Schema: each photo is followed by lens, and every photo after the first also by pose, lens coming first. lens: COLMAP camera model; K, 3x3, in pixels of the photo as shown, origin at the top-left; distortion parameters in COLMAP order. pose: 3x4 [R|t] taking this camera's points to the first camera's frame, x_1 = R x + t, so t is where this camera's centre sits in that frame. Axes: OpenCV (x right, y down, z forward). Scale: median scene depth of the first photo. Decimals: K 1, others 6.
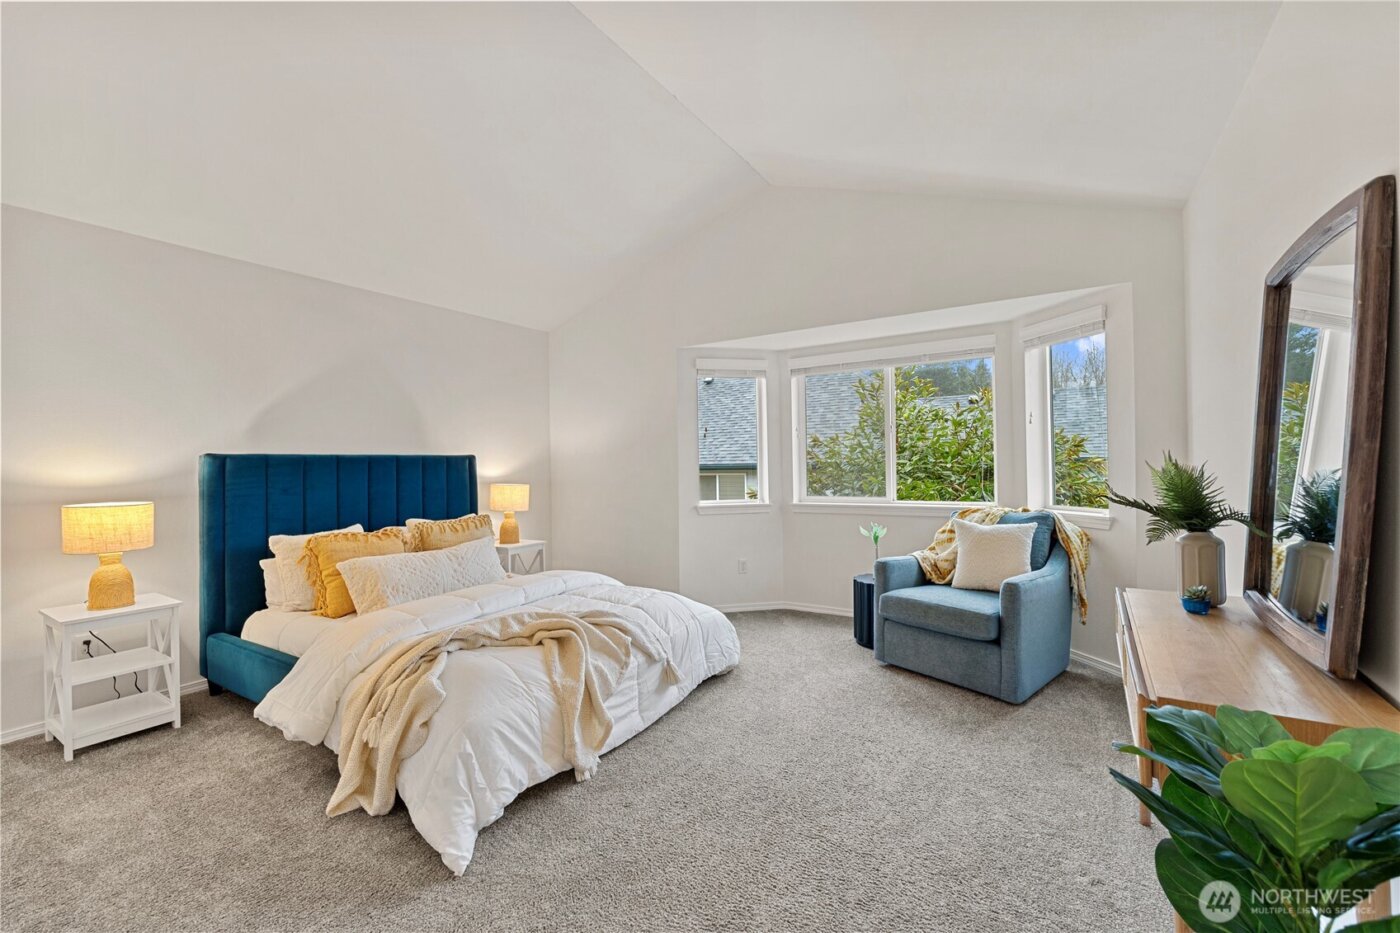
lens RADIAL K [[590.0, 0, 697.8], [0, 590.0, 472.8], [0, 0, 1]] dist [0.000407, 0.000193]
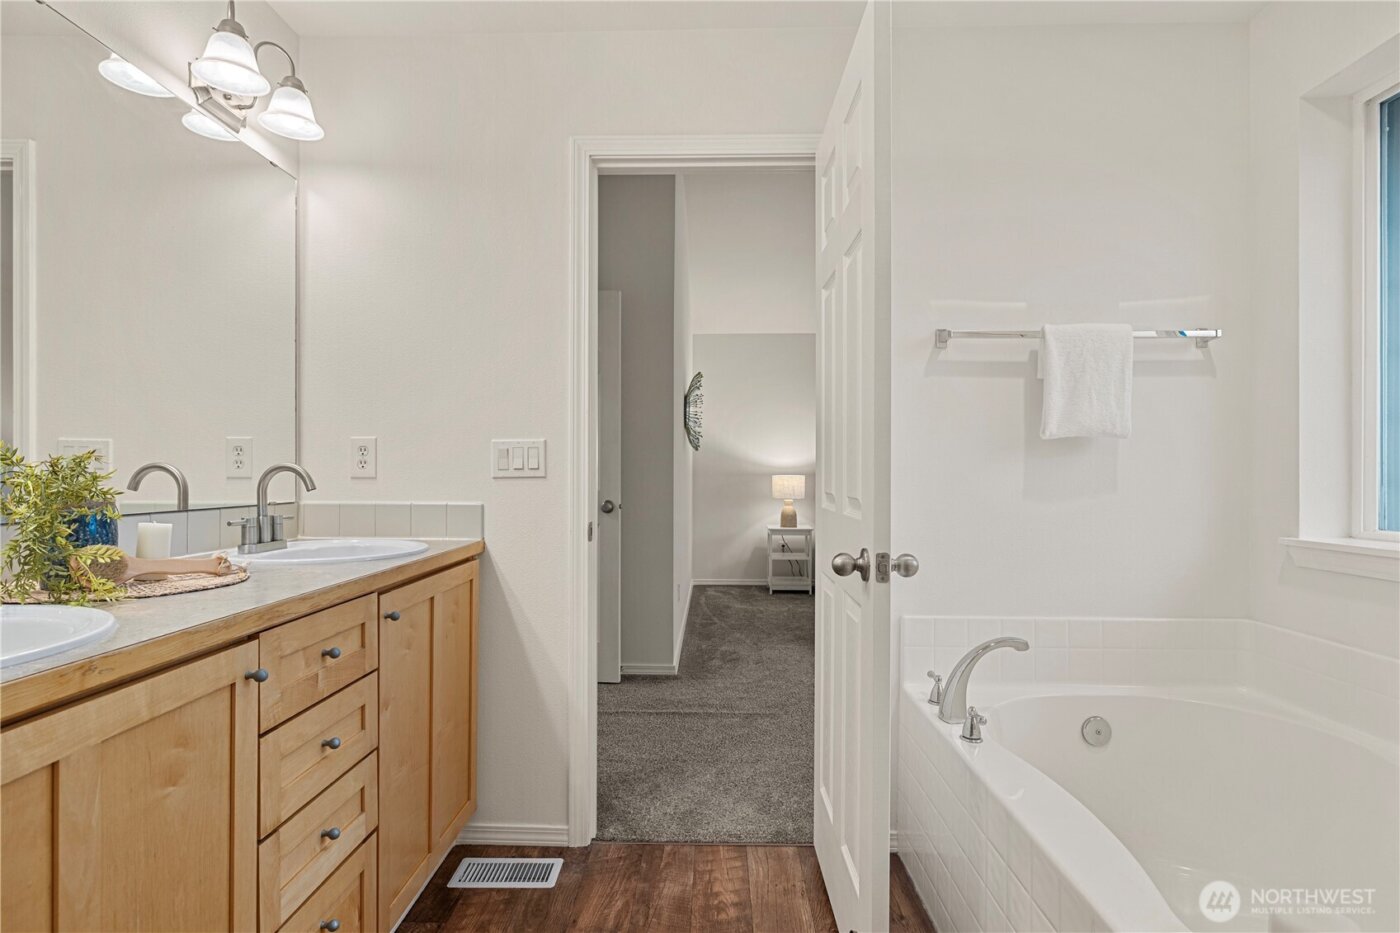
lens RADIAL K [[709.4, 0, 699.8], [0, 709.4, 468.1], [0, 0, 1]] dist [-0.001115, 0.000197]
pose [[0.528671, 0.012523, -0.848734, 0.931416], [-0.008532, 0.999919, 0.009440, 0.006701], [0.848784, 0.002250, 0.528735, -0.553693]]
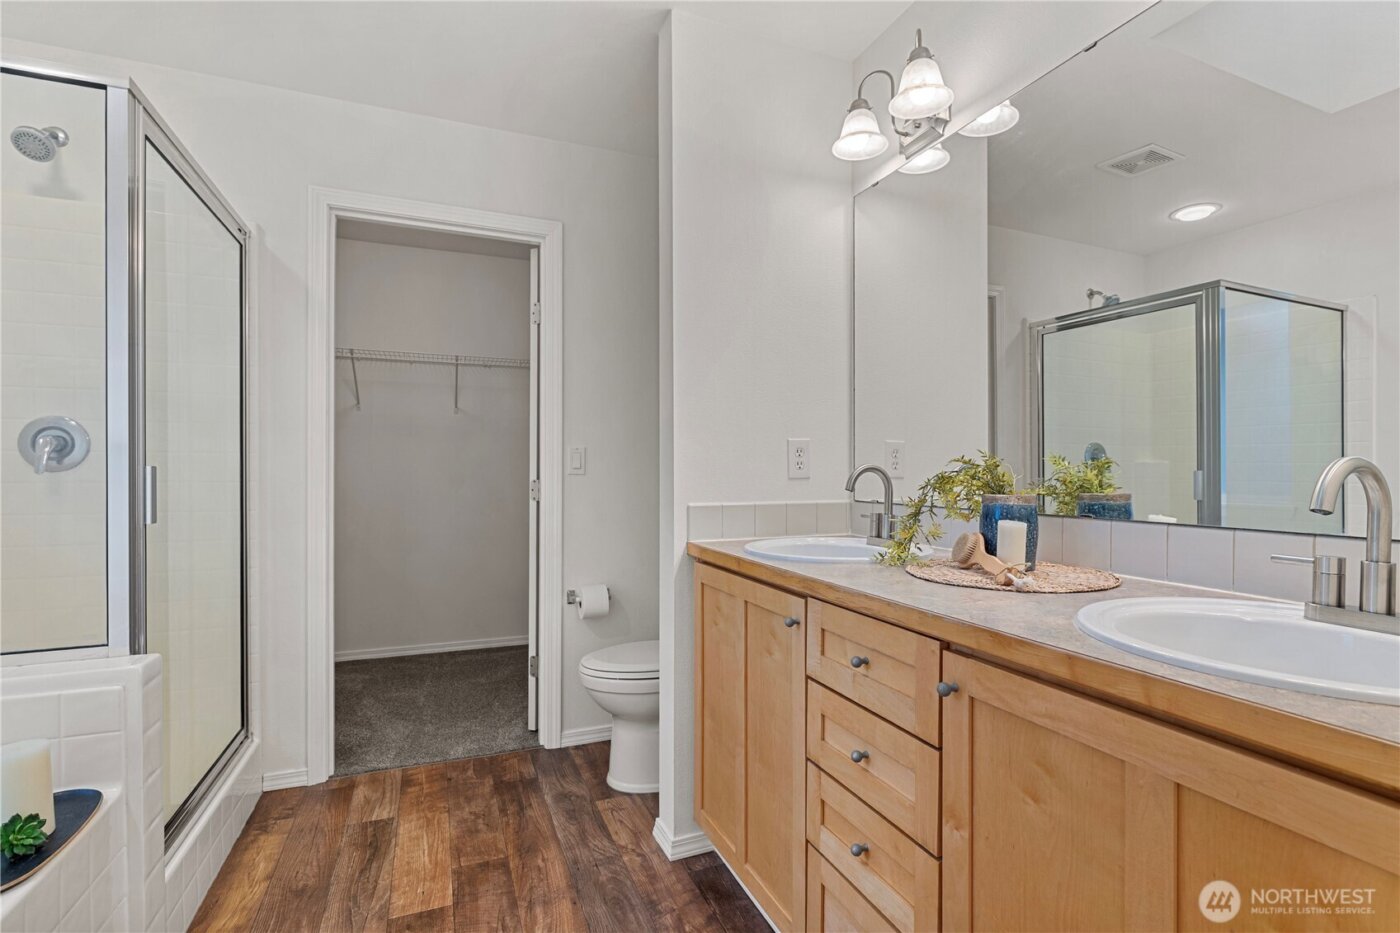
lens RADIAL K [[672.1, 0, 699.6], [0, 672.1, 473.2], [0, 0, 1]] dist [0.004825, 0.000238]
pose [[-0.819704, 0.011232, 0.572678, -3.355167], [0.010468, 0.999934, -0.004627, 0.070098], [-0.572692, 0.002202, -0.819767, 2.249648]]
